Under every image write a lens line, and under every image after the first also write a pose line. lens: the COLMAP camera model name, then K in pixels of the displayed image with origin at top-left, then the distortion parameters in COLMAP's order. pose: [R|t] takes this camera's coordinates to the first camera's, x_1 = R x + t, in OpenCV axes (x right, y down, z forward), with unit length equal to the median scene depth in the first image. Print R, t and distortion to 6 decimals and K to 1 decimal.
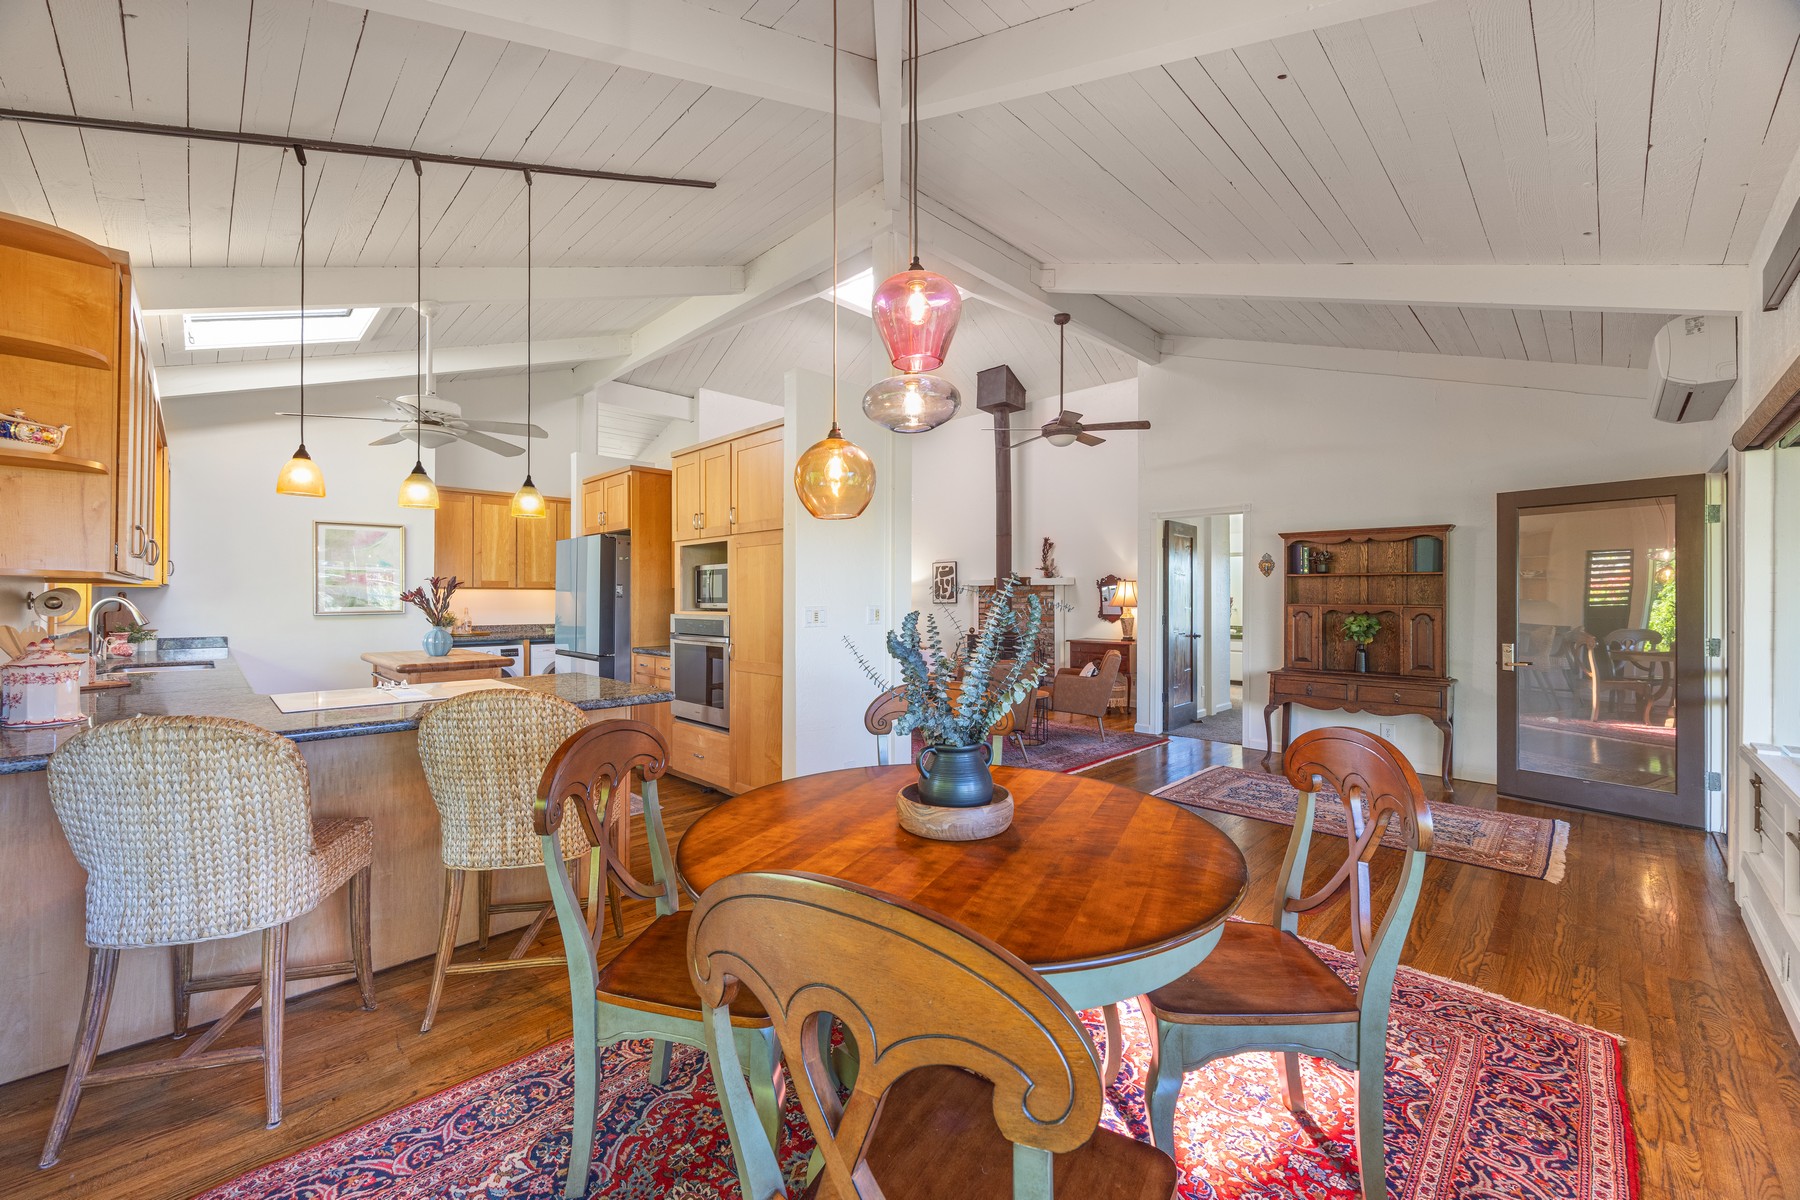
lens RADIAL K [[706.0, 0, 893.2], [0, 706.0, 595.9], [0, 0, 1]] dist [-0.001490, -0.000266]
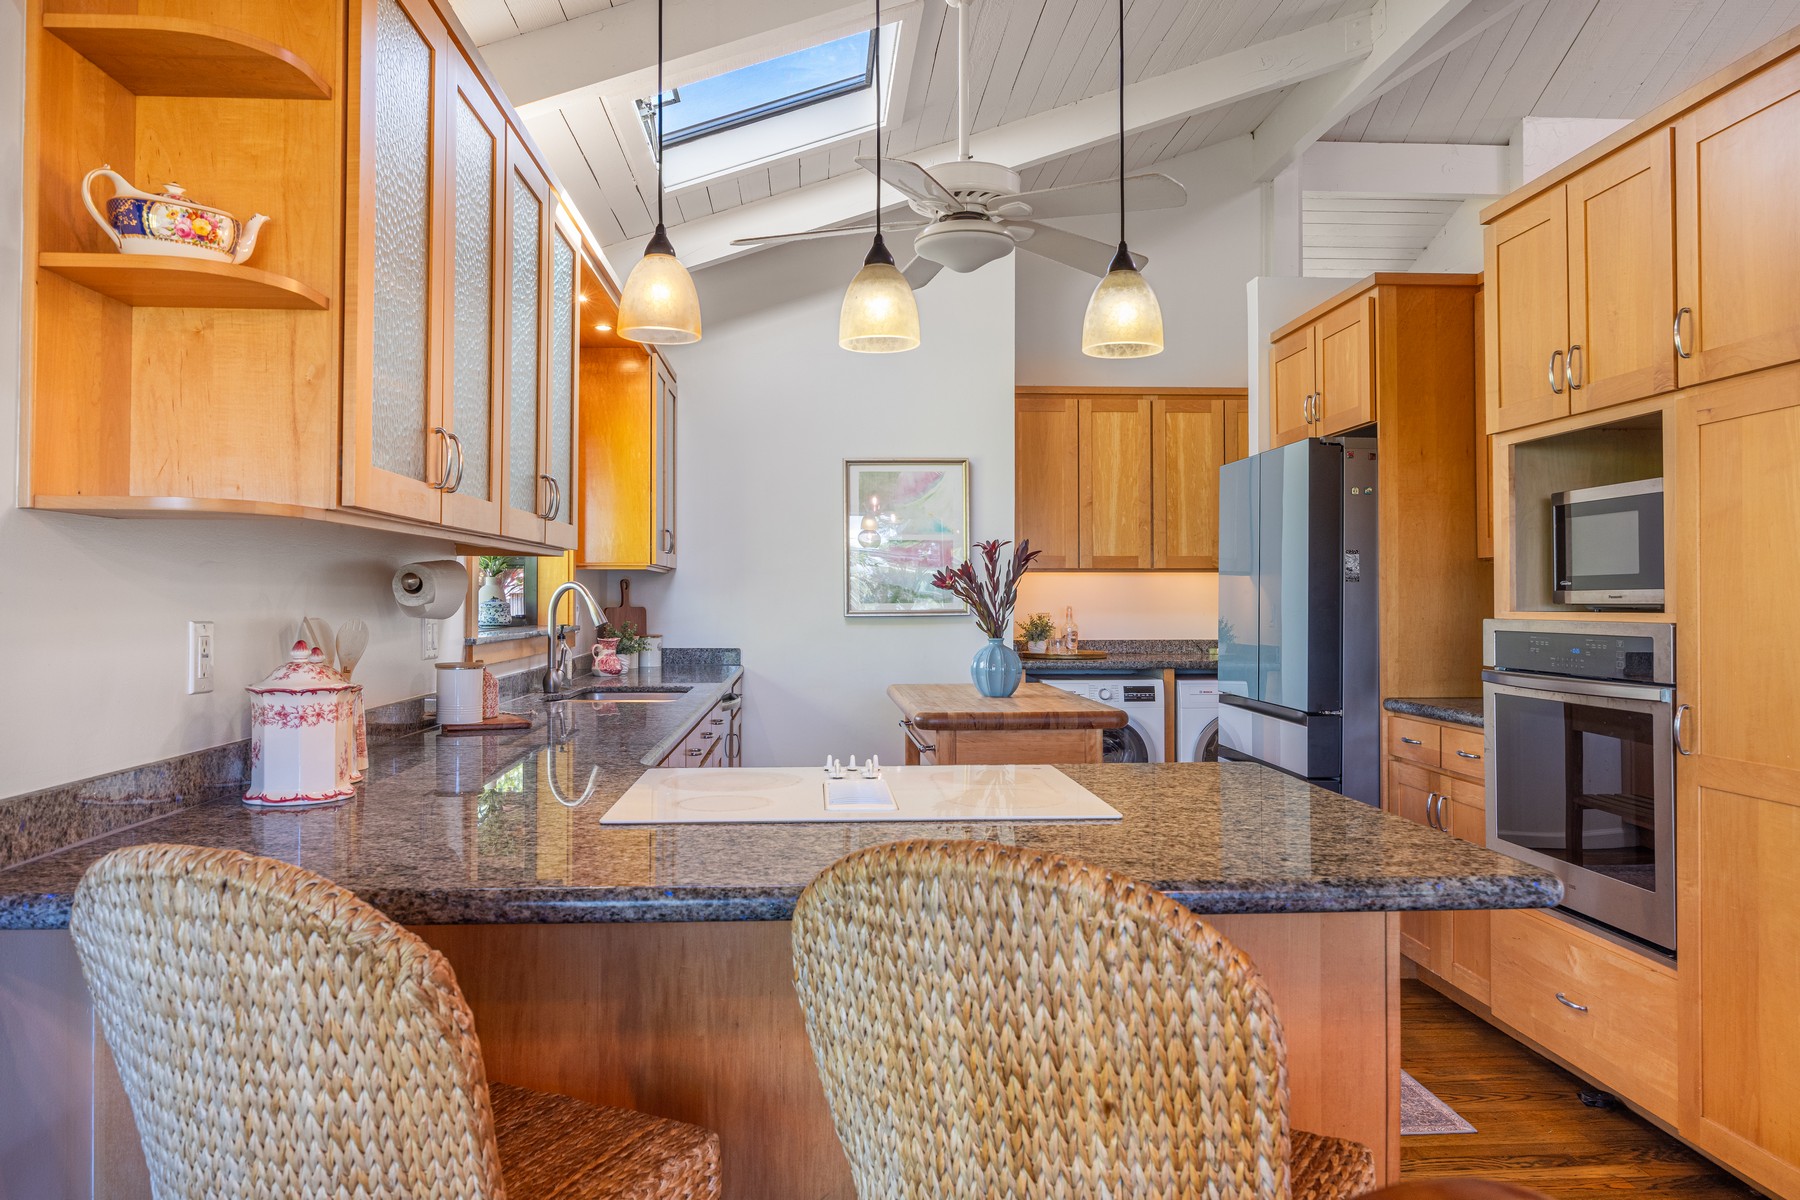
lens RADIAL K [[1275.0, 0, 874.9], [0, 1275.0, 578.0], [0, 0, 1]] dist [-0.002609, 0.001077]
pose [[0.749949, -0.010915, -0.661406, -0.098421], [0.002420, 0.999902, -0.013757, 0.011445], [0.661491, 0.008716, 0.749902, 0.239102]]
